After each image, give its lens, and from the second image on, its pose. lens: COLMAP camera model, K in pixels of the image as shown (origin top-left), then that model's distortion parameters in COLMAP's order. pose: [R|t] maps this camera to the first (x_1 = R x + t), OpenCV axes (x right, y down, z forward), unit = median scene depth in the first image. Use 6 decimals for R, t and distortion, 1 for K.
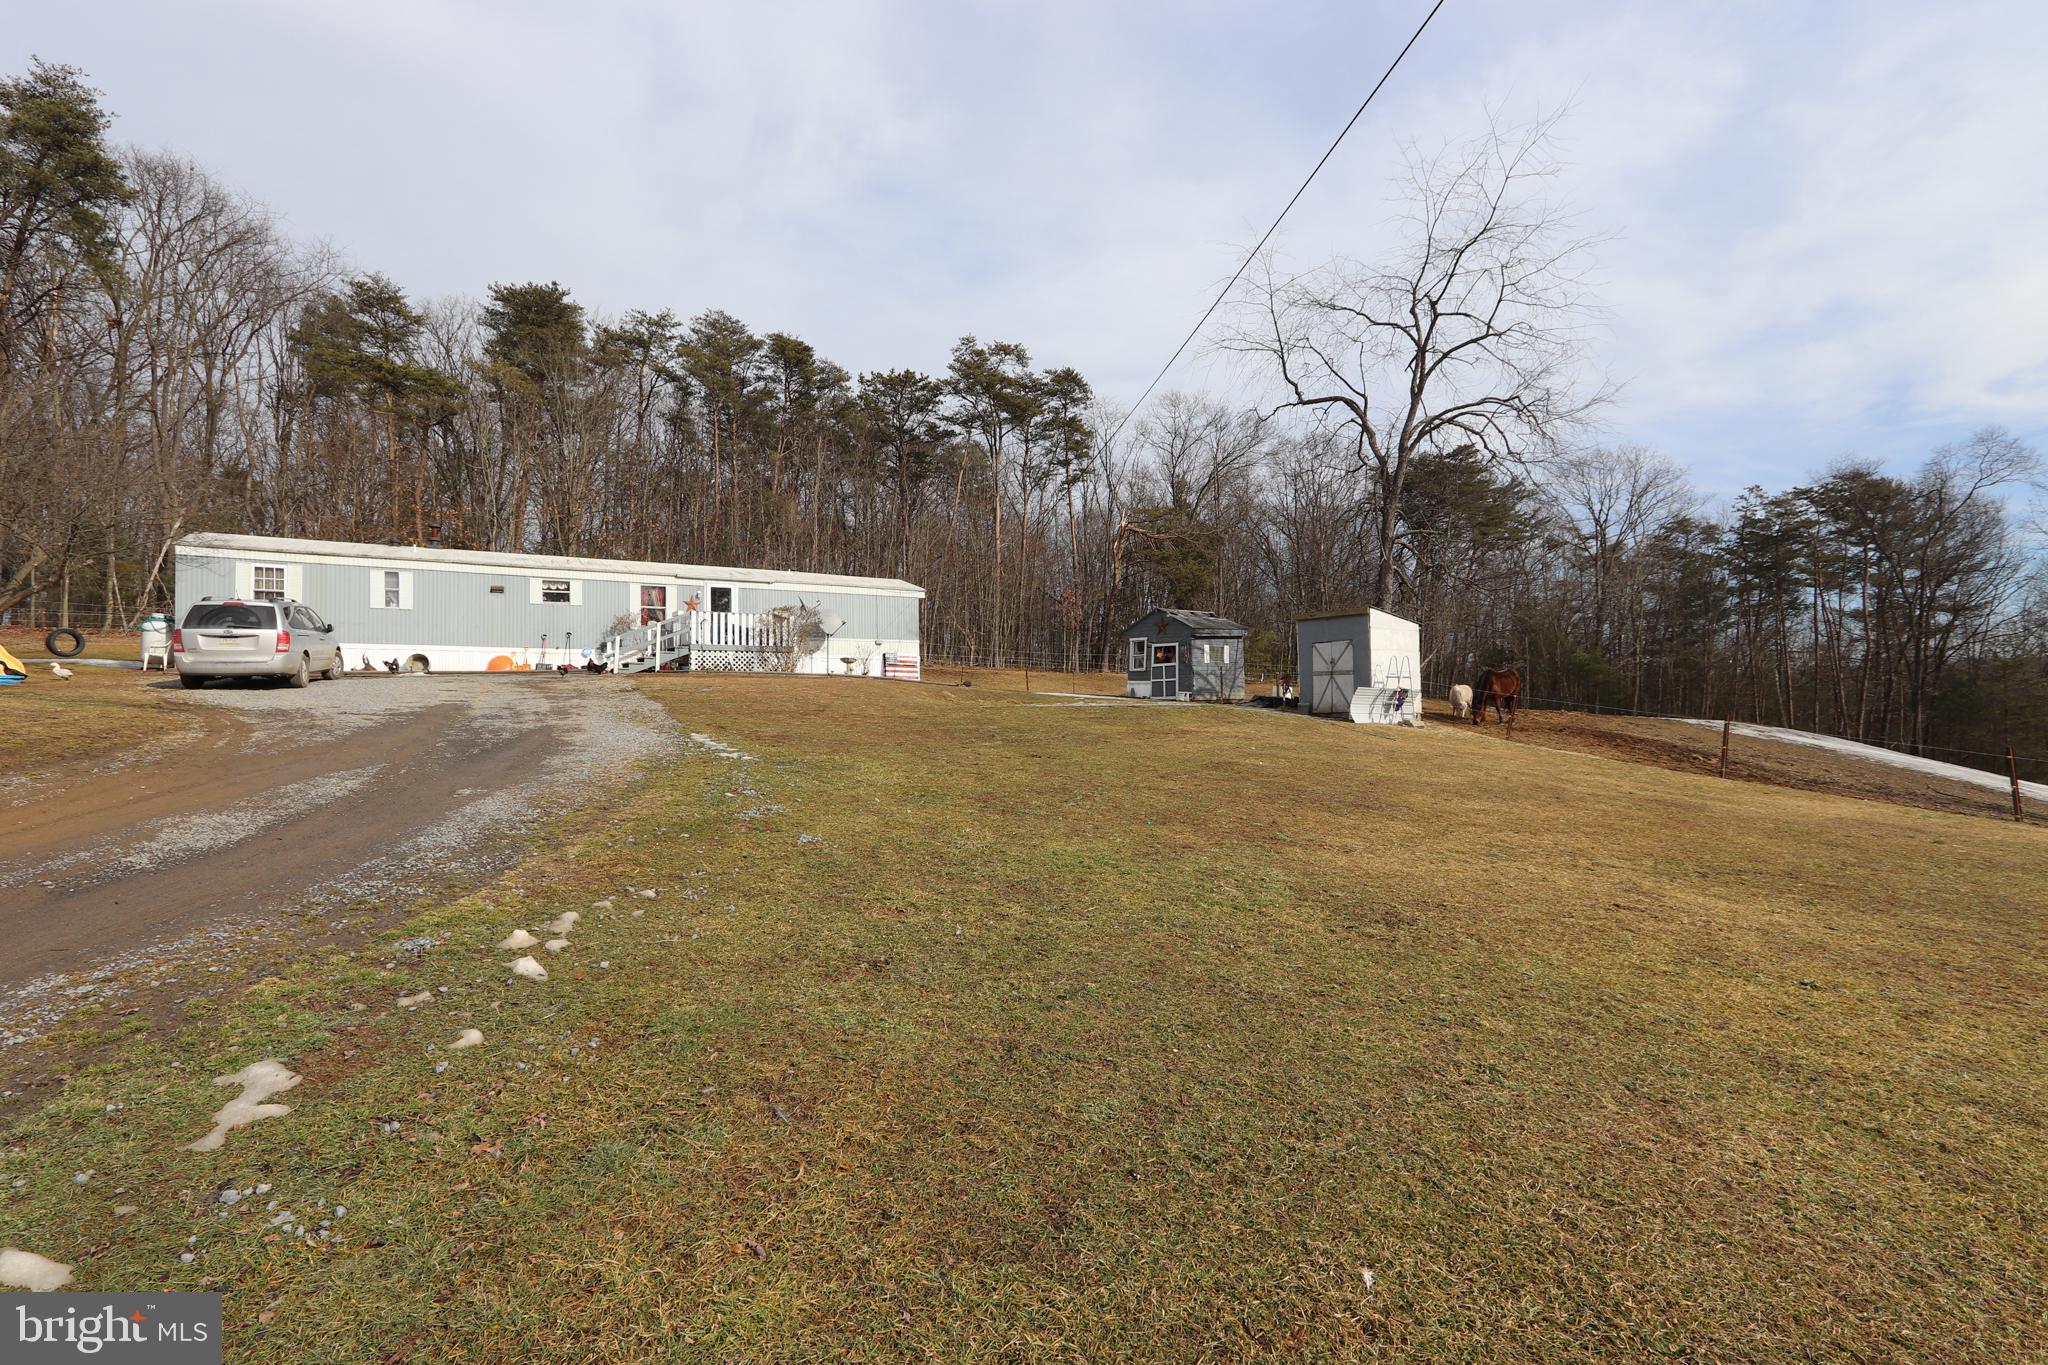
lens RADIAL K [[947.8, 0, 1020.1], [0, 947.8, 690.2], [0, 0, 1]] dist [-0.017384, 0.003901]
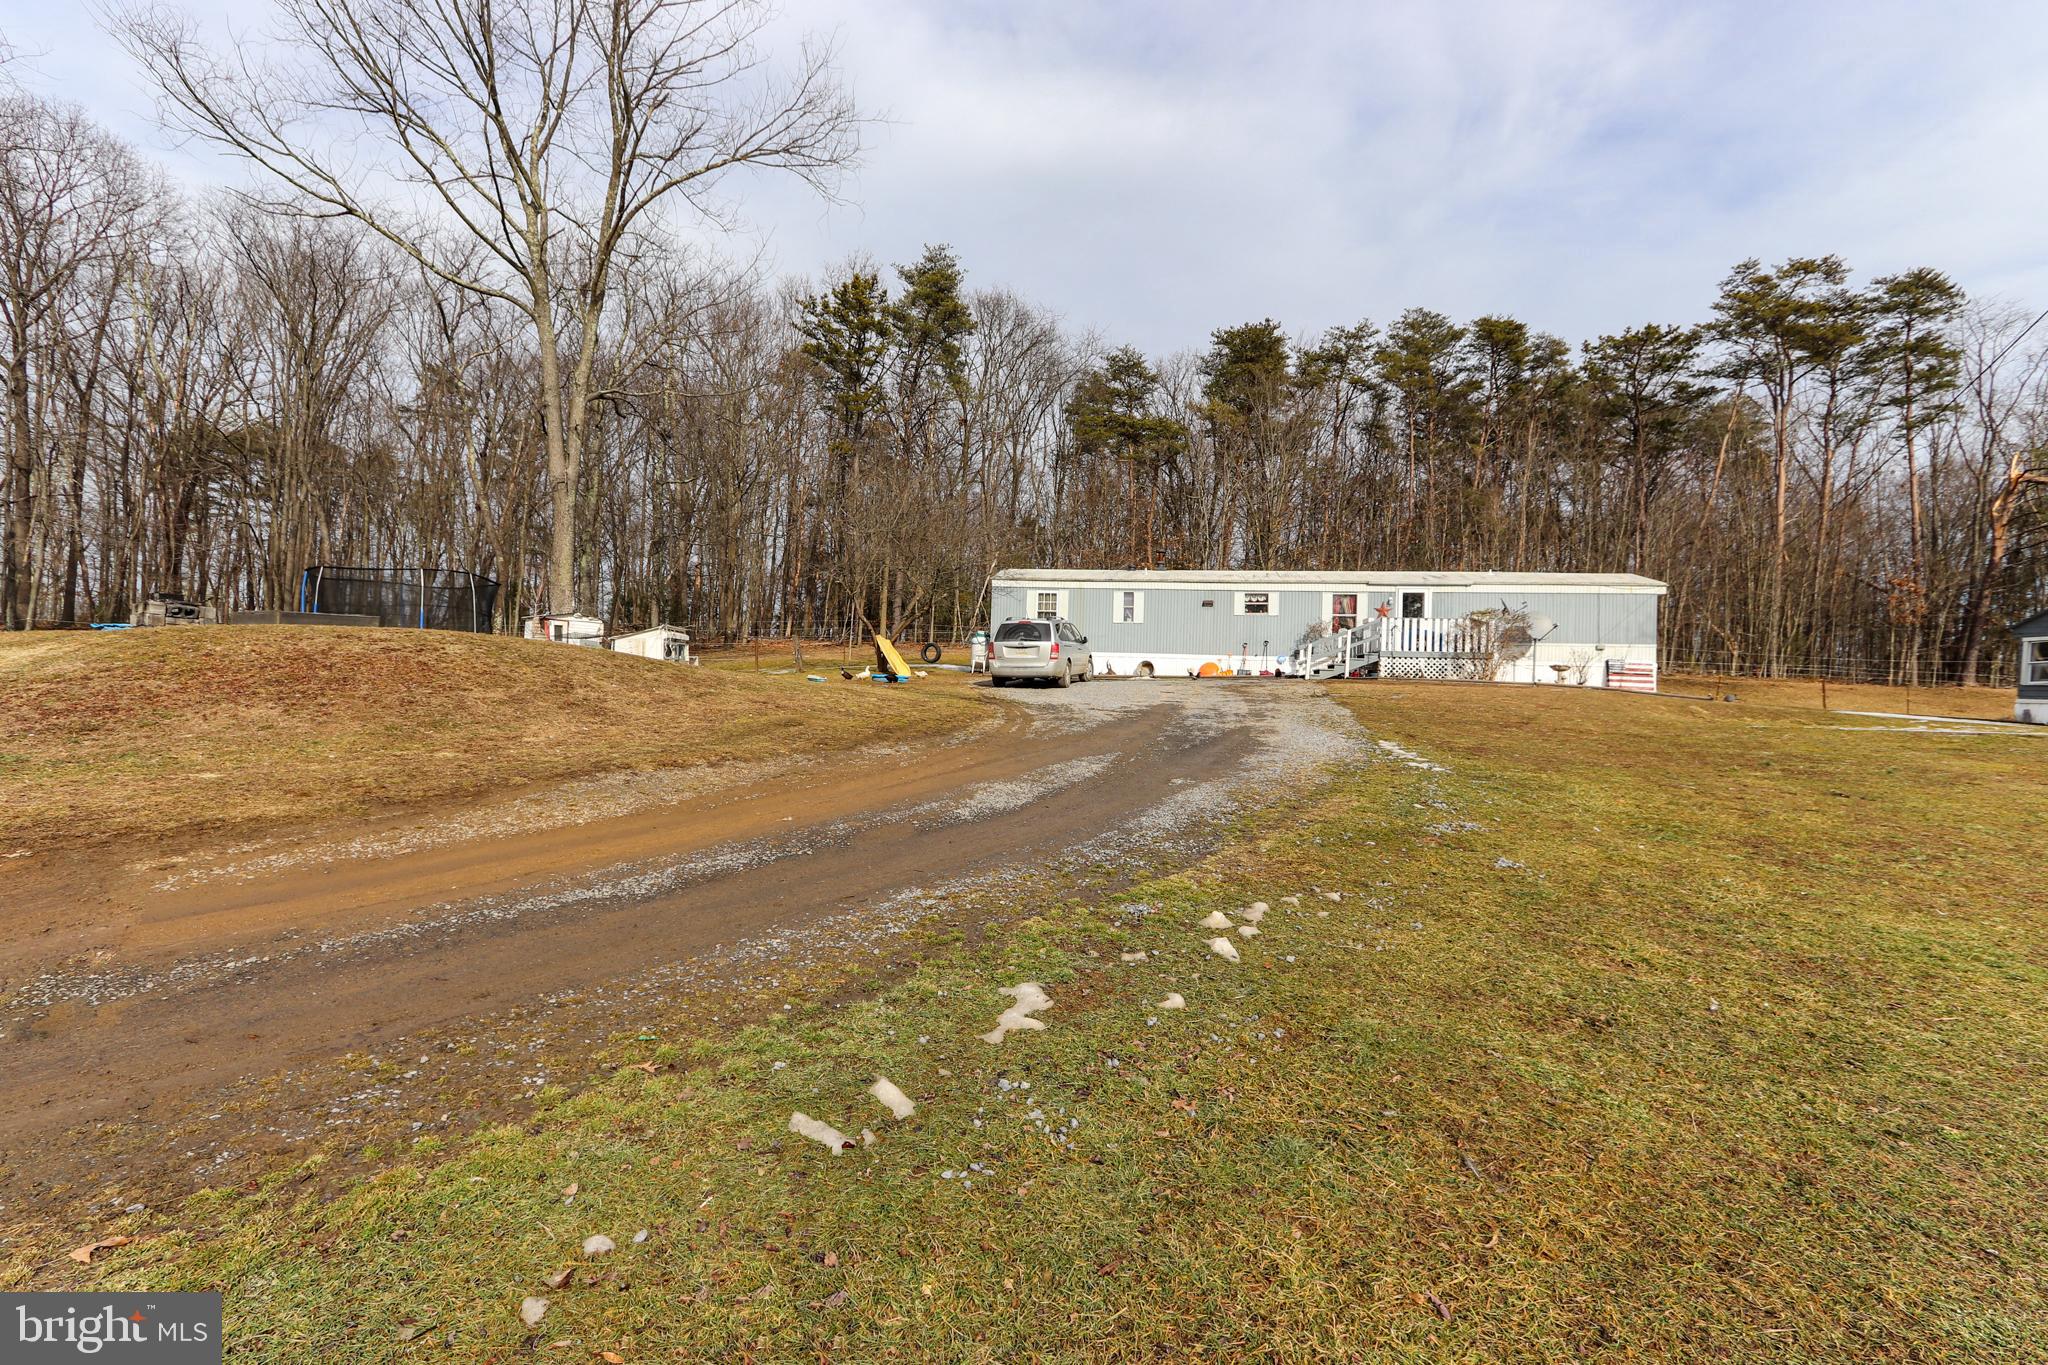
lens RADIAL K [[933.2, 0, 1020.1], [0, 933.2, 698.6], [0, 0, 1]] dist [-0.002534, 0.003627]
pose [[0.762954, 0.025263, -0.645958, -0.004189], [-0.023937, 0.999655, 0.010823, 0.000128], [0.646009, 0.007205, 0.763296, 0.007995]]
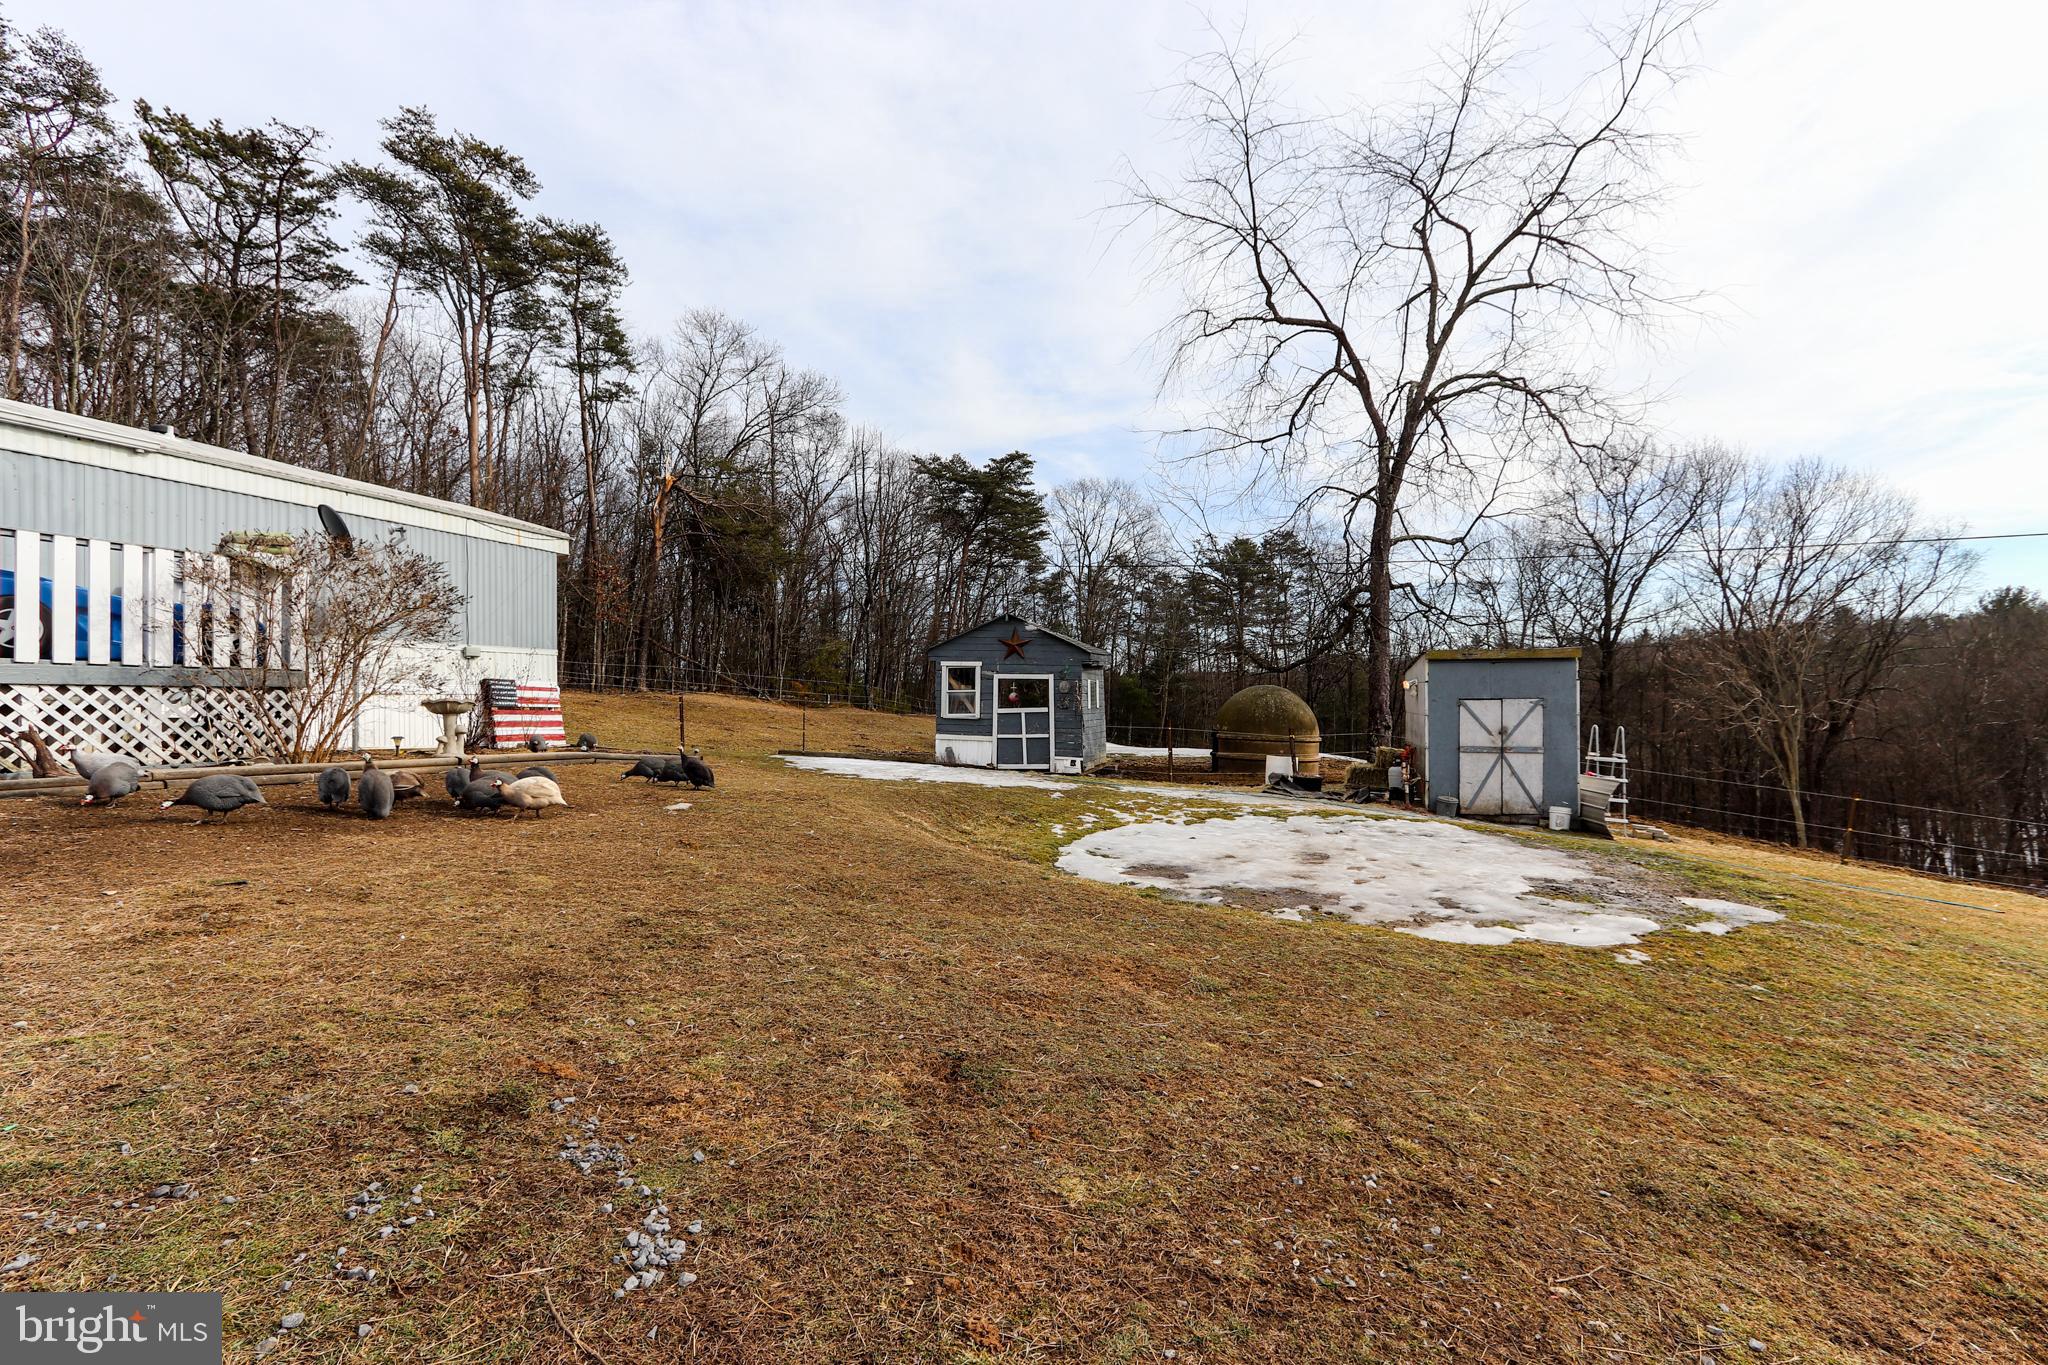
lens RADIAL K [[939.4, 0, 1024.6], [0, 939.4, 691.1], [0, 0, 1]] dist [-0.003034, 0.005817]
pose [[0.769180, 0.016123, 0.638829, -0.693794], [-0.016952, 0.999845, -0.004822, -0.111752], [-0.638807, -0.007121, 0.769334, 1.689896]]
